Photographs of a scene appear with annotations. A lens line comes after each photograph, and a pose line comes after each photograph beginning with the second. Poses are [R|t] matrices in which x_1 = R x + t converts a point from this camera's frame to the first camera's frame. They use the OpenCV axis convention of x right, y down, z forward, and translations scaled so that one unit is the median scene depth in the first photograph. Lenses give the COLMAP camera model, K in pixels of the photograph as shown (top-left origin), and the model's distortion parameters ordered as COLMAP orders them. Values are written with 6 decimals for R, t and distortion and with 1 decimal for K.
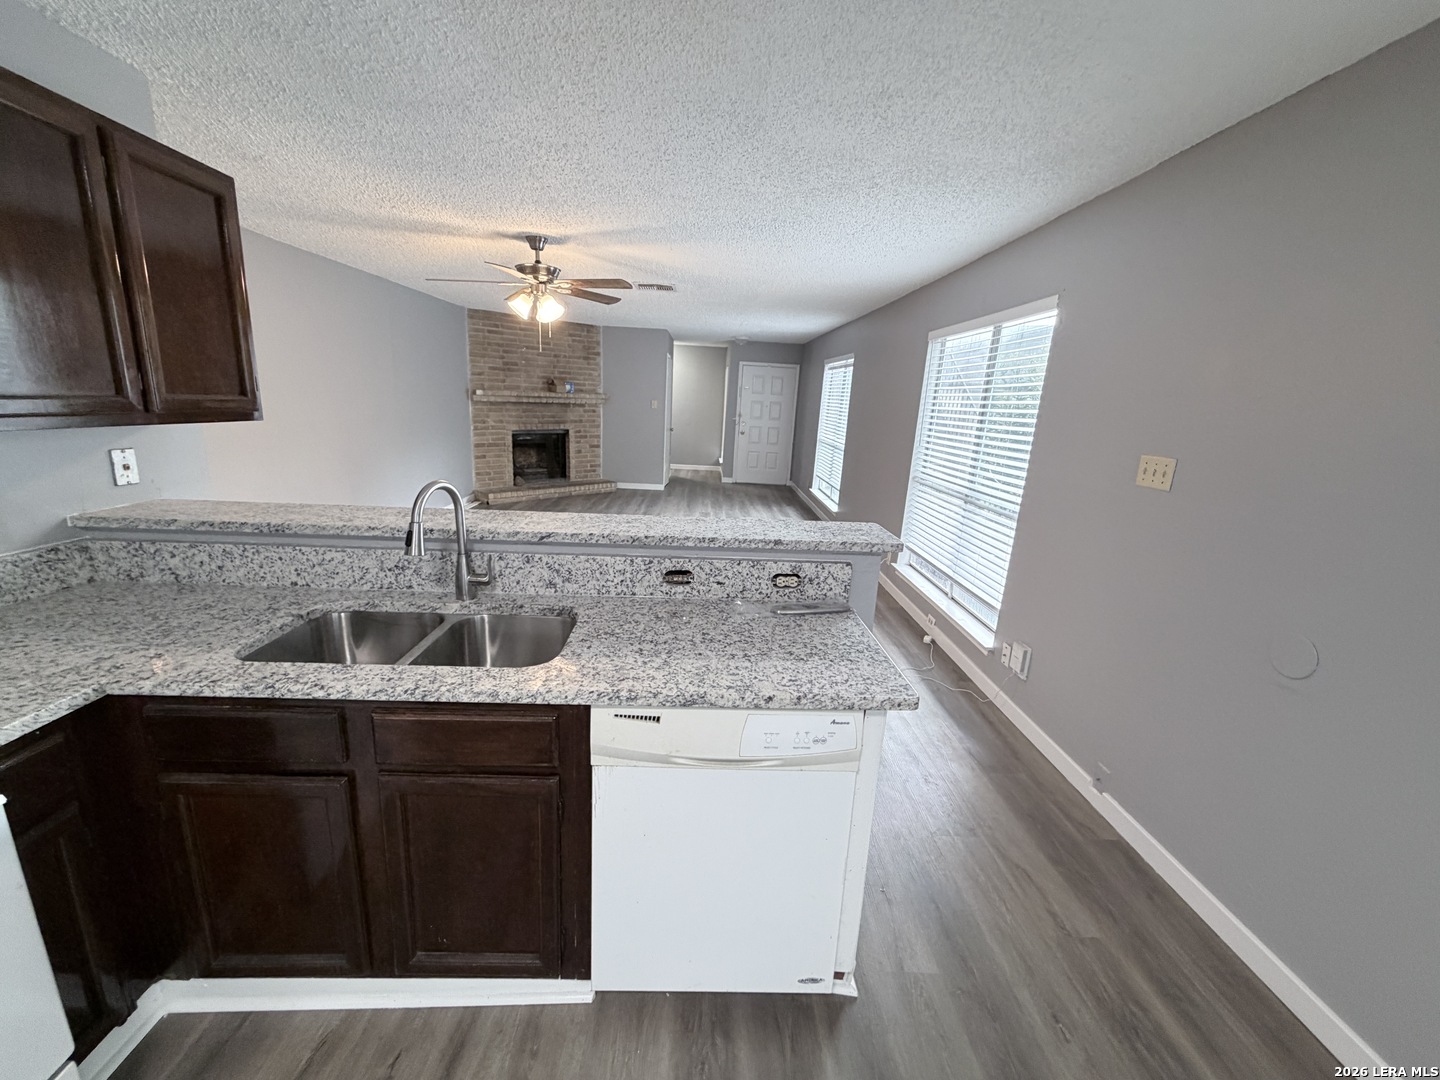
lens RADIAL K [[574.6, 0, 714.4], [0, 574.6, 541.2], [0, 0, 1]] dist [-0.000914, 0.000825]
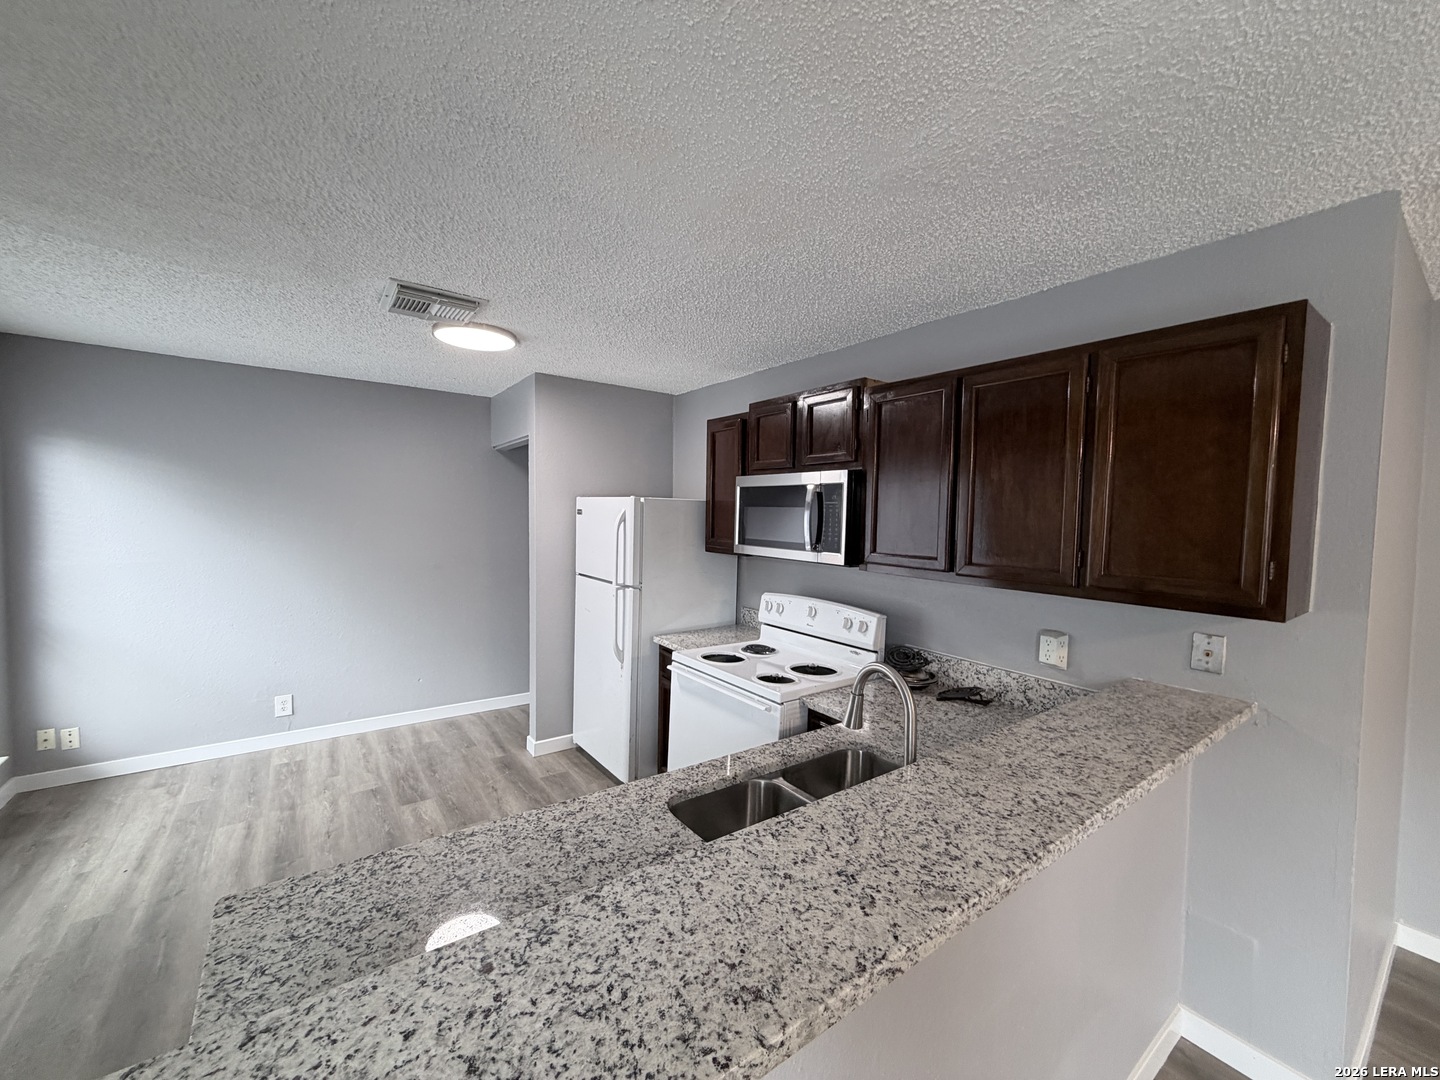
lens RADIAL K [[574.6, 0, 714.4], [0, 574.6, 541.2], [0, 0, 1]] dist [-0.000914, 0.000825]
pose [[-0.821130, -0.042005, -0.569193, 0.044992], [-0.195049, 0.957896, 0.210692, -0.086234], [0.536377, 0.284026, -0.794751, 0.315571]]
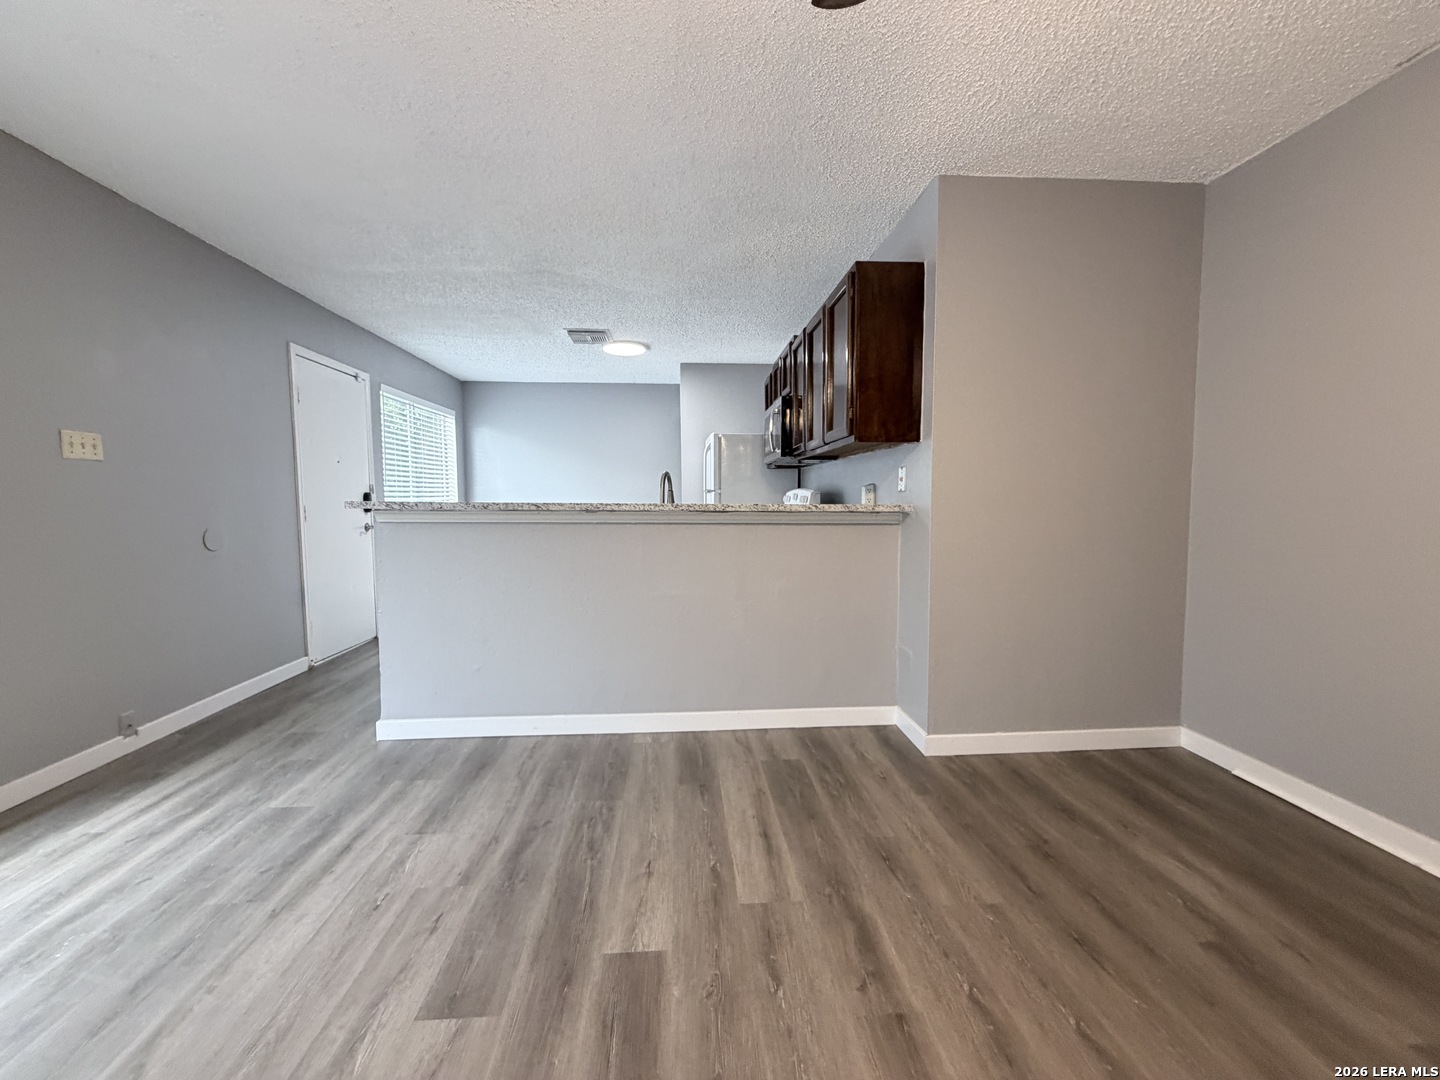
lens RADIAL K [[574.6, 0, 714.4], [0, 574.6, 541.2], [0, 0, 1]] dist [-0.000914, 0.000825]
pose [[-0.997601, -0.044550, -0.052987, -0.116859], [-0.058577, 0.951140, 0.303153, -0.099988], [0.036893, 0.305529, -0.951468, 0.612797]]
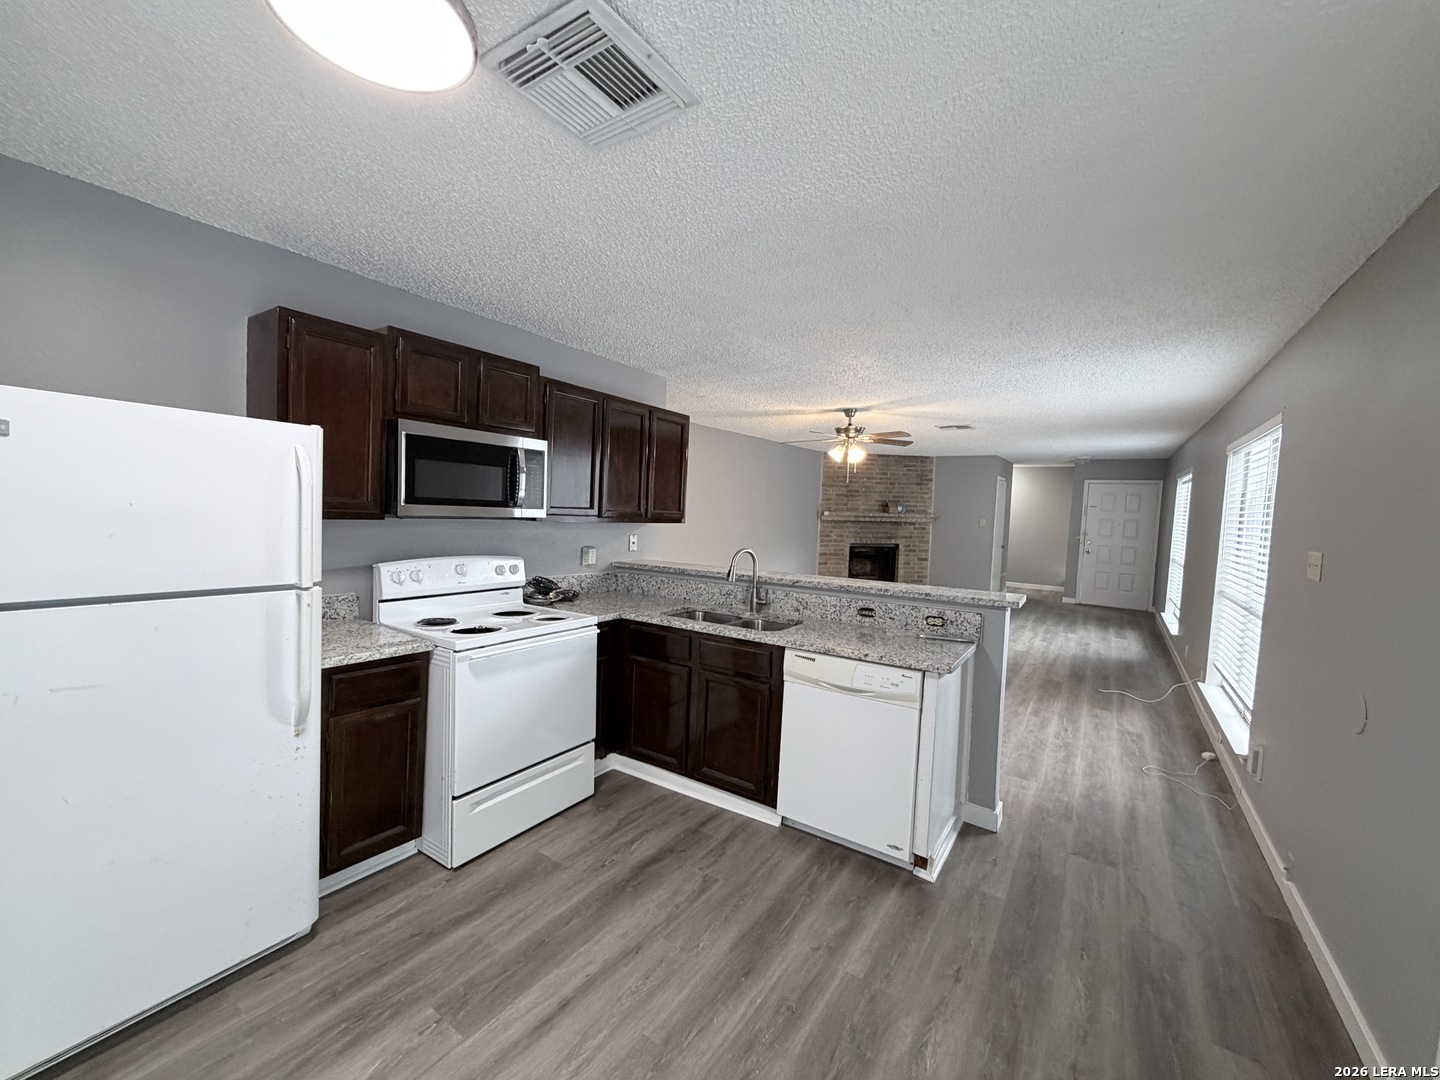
lens RADIAL K [[574.6, 0, 714.4], [0, 574.6, 541.2], [0, 0, 1]] dist [-0.000914, 0.000825]
pose [[0.814302, 0.013593, -0.580282, 0.132667], [-0.134599, 0.976897, -0.165996, 0.048327], [0.564620, 0.213277, 0.797319, -0.151910]]
